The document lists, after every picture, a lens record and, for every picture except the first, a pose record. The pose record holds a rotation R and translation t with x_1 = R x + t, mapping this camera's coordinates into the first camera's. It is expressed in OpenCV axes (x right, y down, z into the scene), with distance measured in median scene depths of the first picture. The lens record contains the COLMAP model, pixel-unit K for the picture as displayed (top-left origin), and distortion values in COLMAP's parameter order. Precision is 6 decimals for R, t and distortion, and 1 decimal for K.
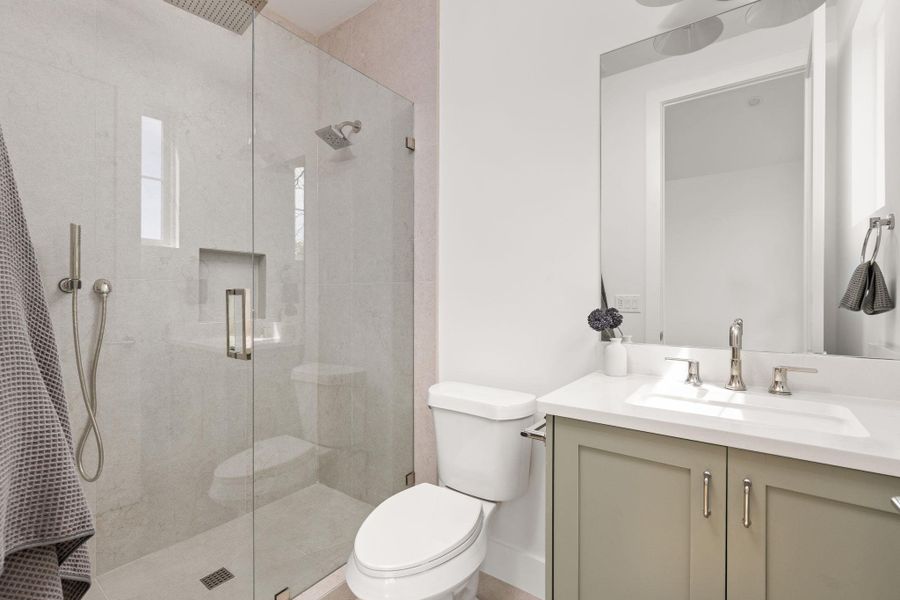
lens RADIAL K [[412.2, 0, 451.9], [0, 412.2, 304.3], [0, 0, 1]] dist [-0.001262, -0.000580]
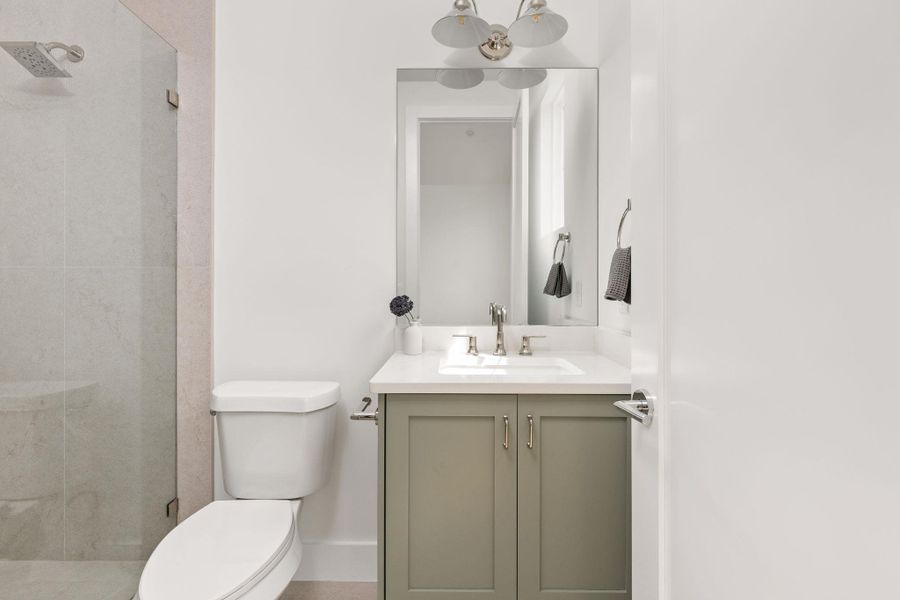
lens RADIAL K [[417.1, 0, 445.4], [0, 417.1, 295.5], [0, 0, 1]] dist [-0.000605, -0.000080]
pose [[0.805897, -0.011116, 0.591951, -0.160472], [0.010206, 0.999936, 0.004882, 0.003768], [-0.591968, 0.002107, 0.805959, 0.011274]]
